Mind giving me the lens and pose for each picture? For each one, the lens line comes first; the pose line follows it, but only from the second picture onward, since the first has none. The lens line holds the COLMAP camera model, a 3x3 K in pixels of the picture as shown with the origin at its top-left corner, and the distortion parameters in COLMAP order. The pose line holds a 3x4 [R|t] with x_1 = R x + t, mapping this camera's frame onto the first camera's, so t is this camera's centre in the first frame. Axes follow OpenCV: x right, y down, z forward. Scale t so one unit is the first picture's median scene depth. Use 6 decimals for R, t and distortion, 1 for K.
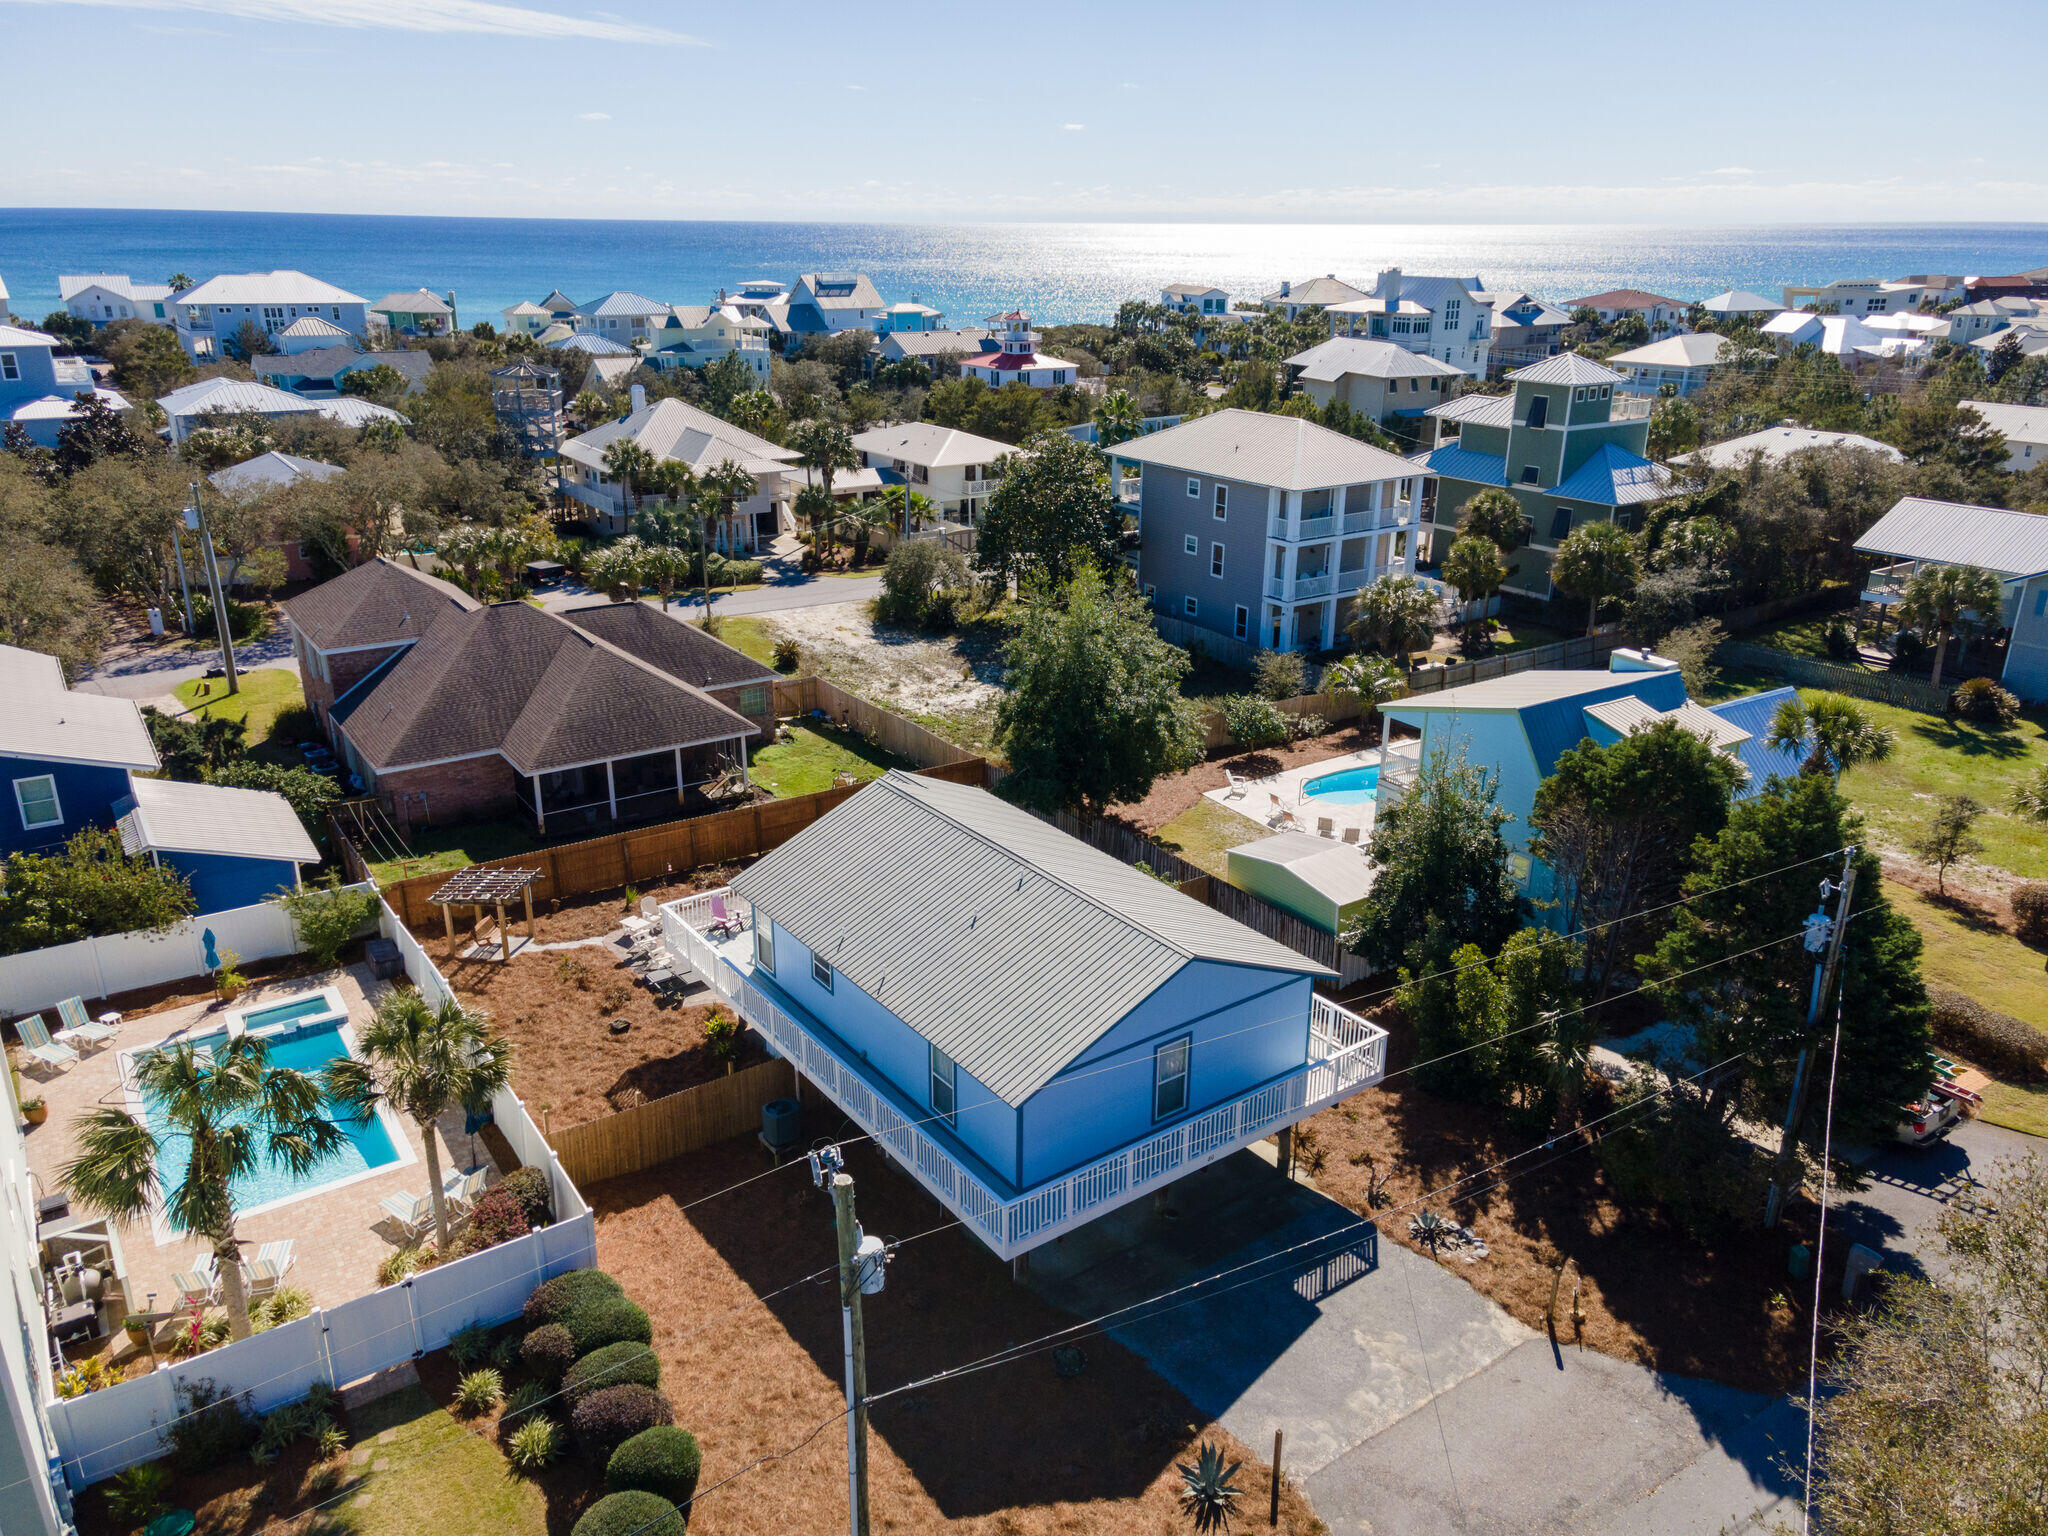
lens RADIAL K [[1489.7, 0, 1027.6], [0, 1489.7, 757.9], [0, 0, 1]] dist [0.022978, 0.048414]
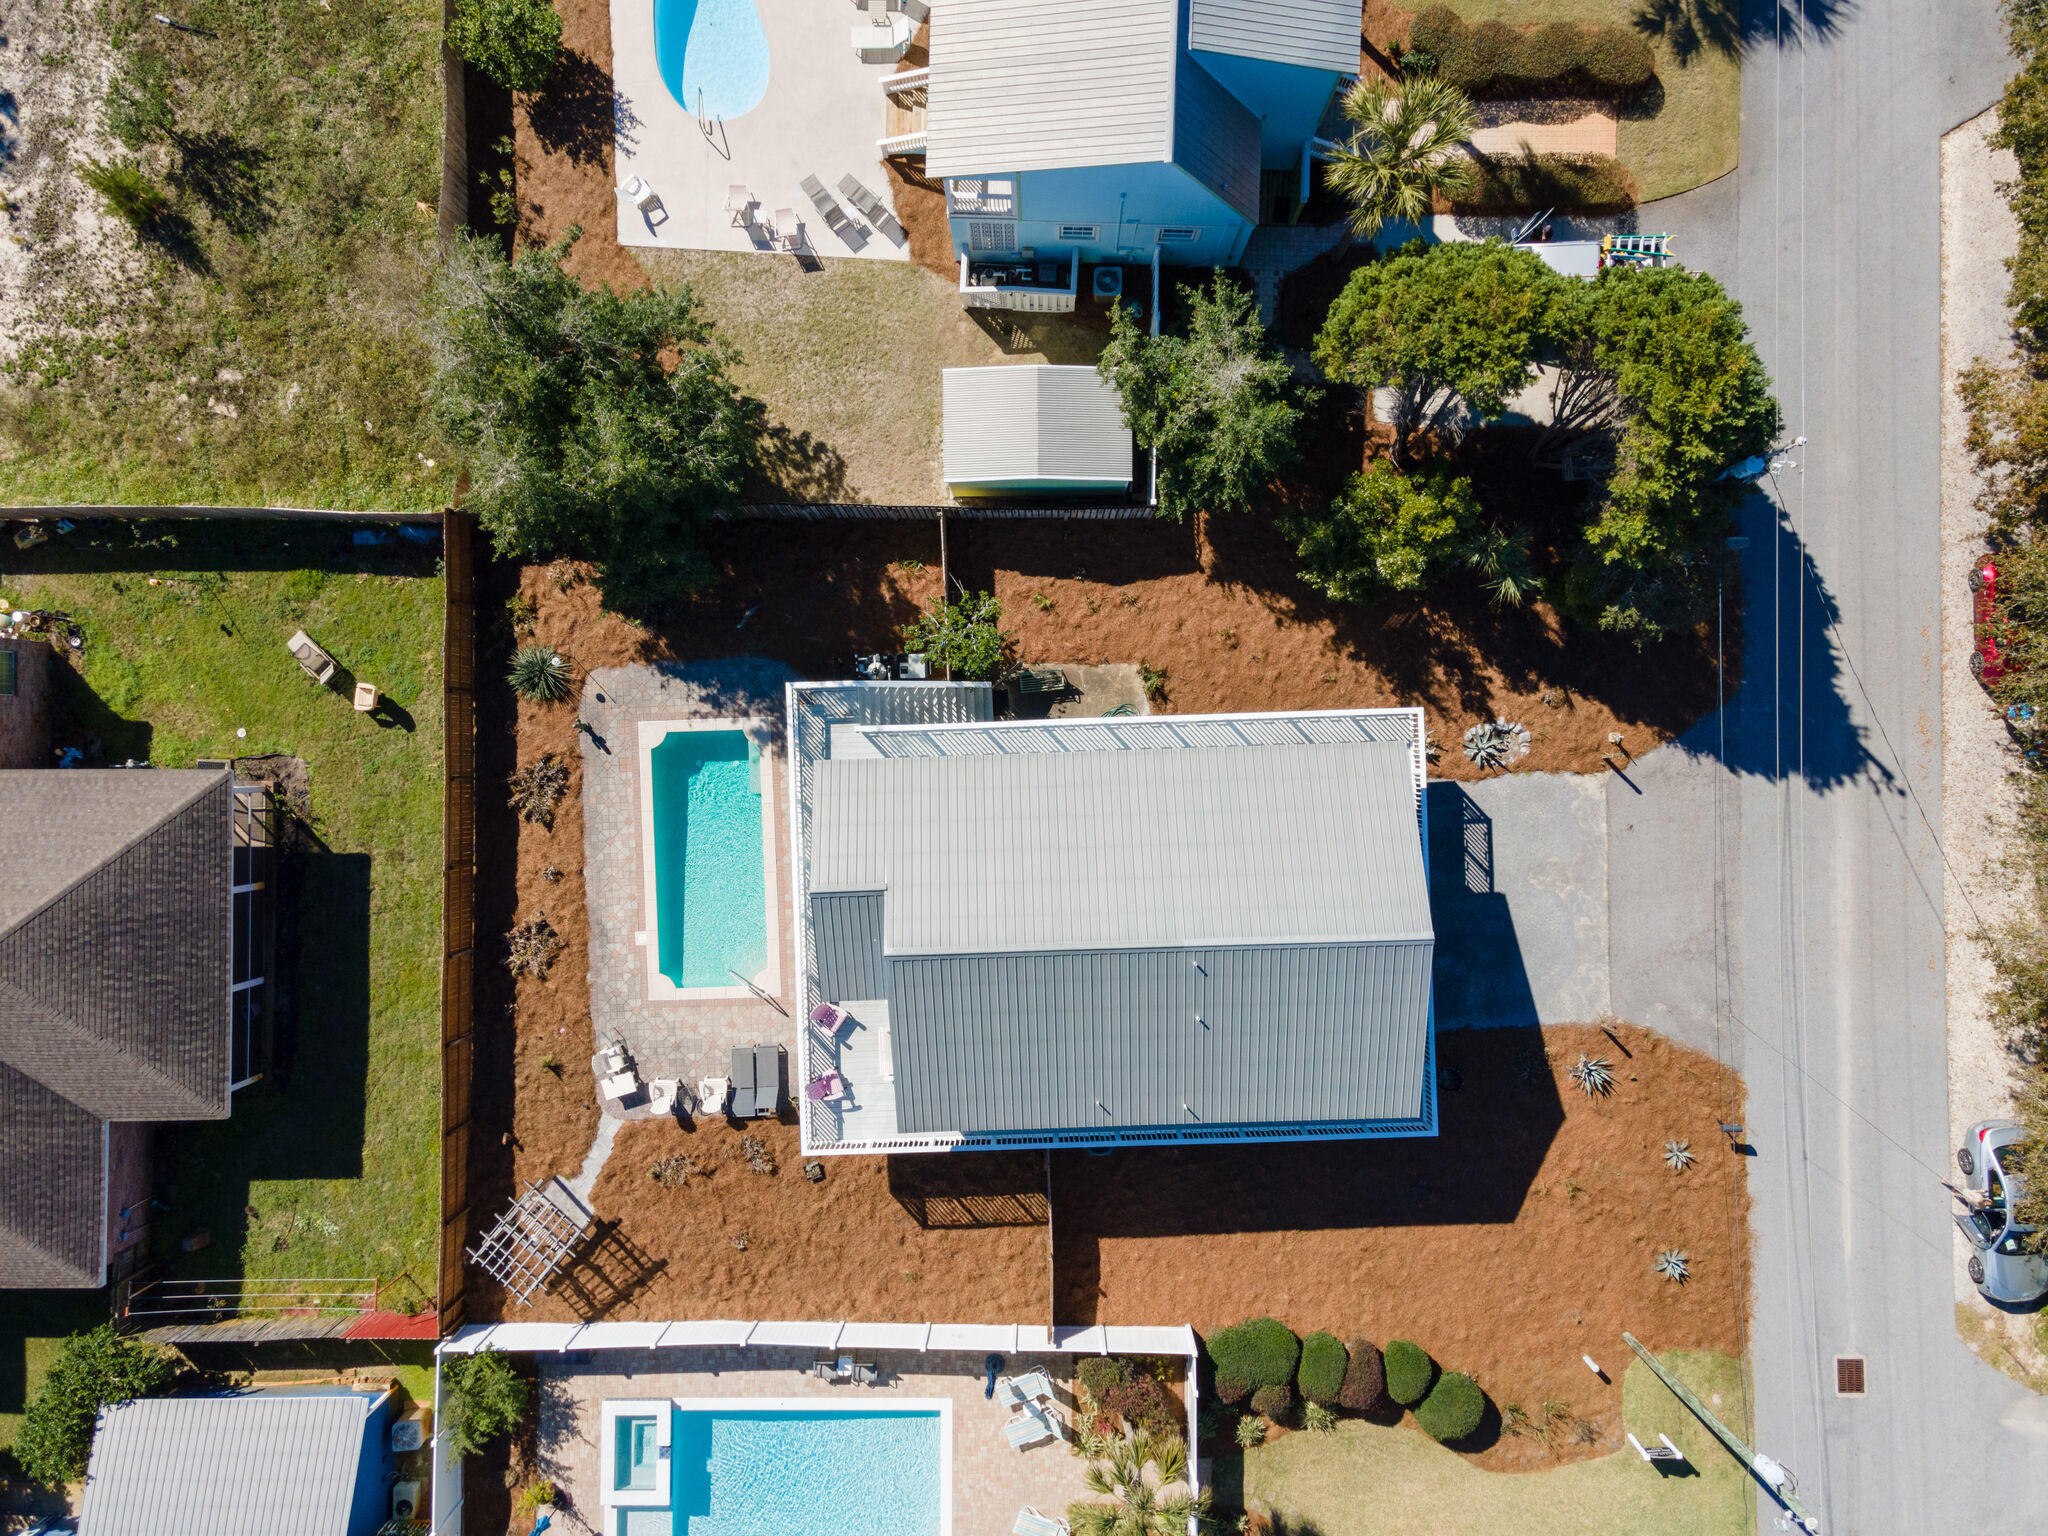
lens RADIAL K [[1470.5, 0, 1028.7], [0, 1470.5, 792.1], [0, 0, 1]] dist [0.039523, 0.002367]
pose [[0.565651, -0.824475, -0.016727, 0.020563], [0.290504, 0.180241, 0.939745, -0.406484], [-0.771781, -0.536427, 0.341467, 0.366212]]
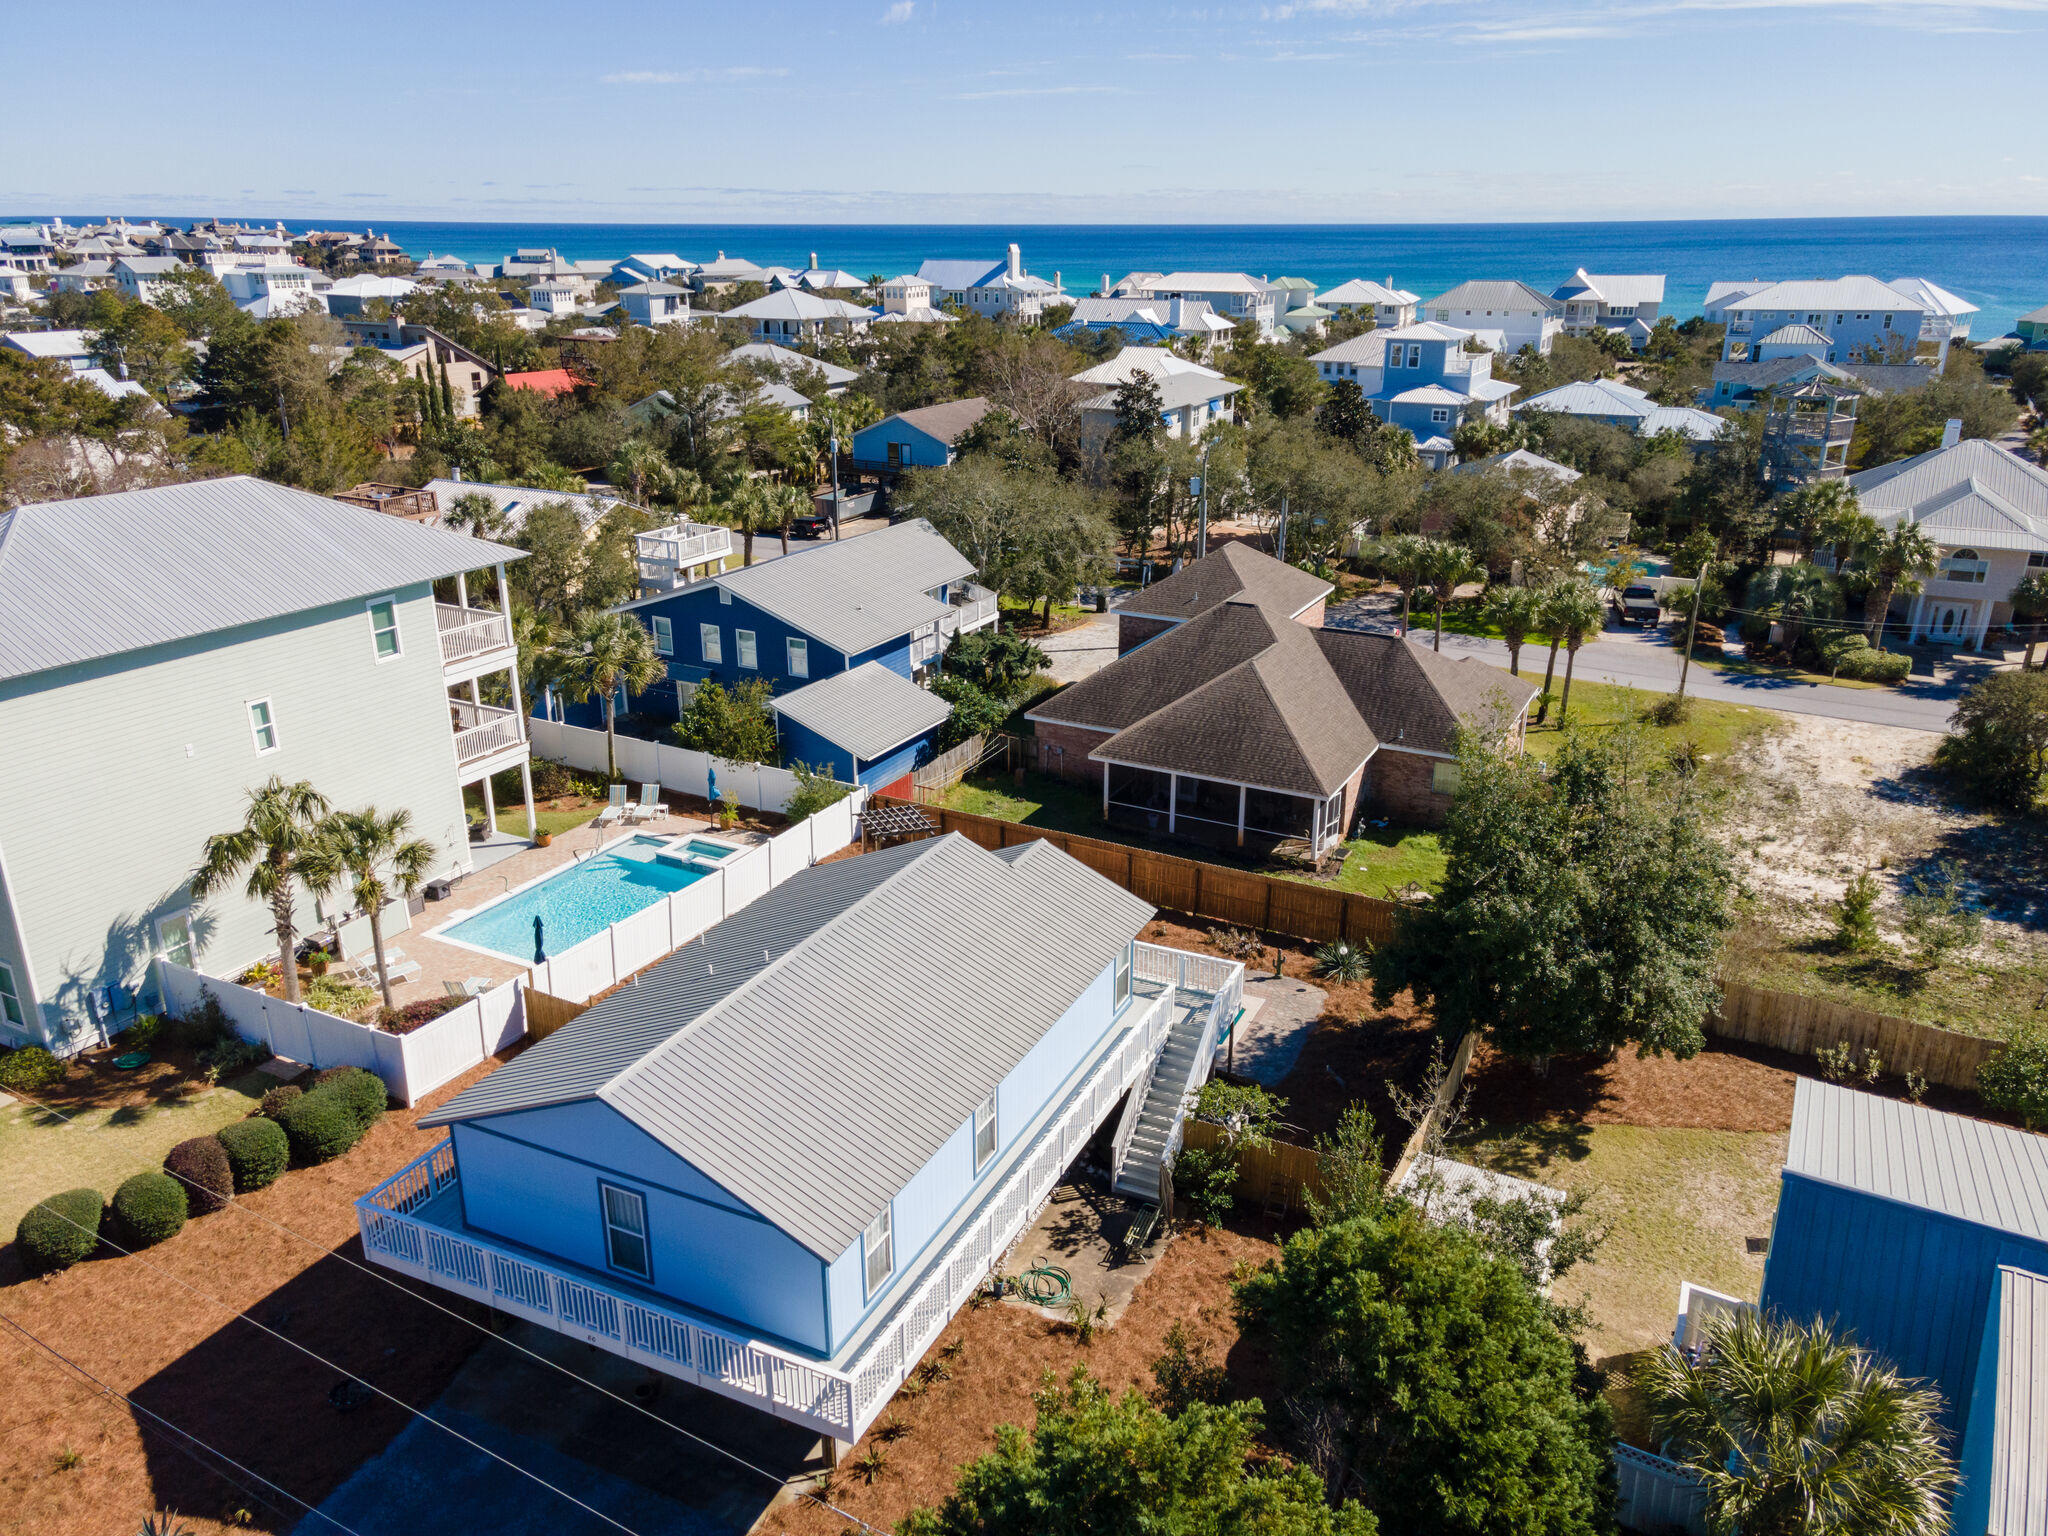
lens RADIAL K [[1489.7, 0, 1027.6], [0, 1489.7, 757.9], [0, 0, 1]] dist [0.022978, 0.048414]
pose [[0.466156, 0.293826, -0.834485, 0.343378], [-0.297029, 0.940466, 0.165218, -0.099458], [0.833350, 0.170849, 0.525678, 0.293713]]
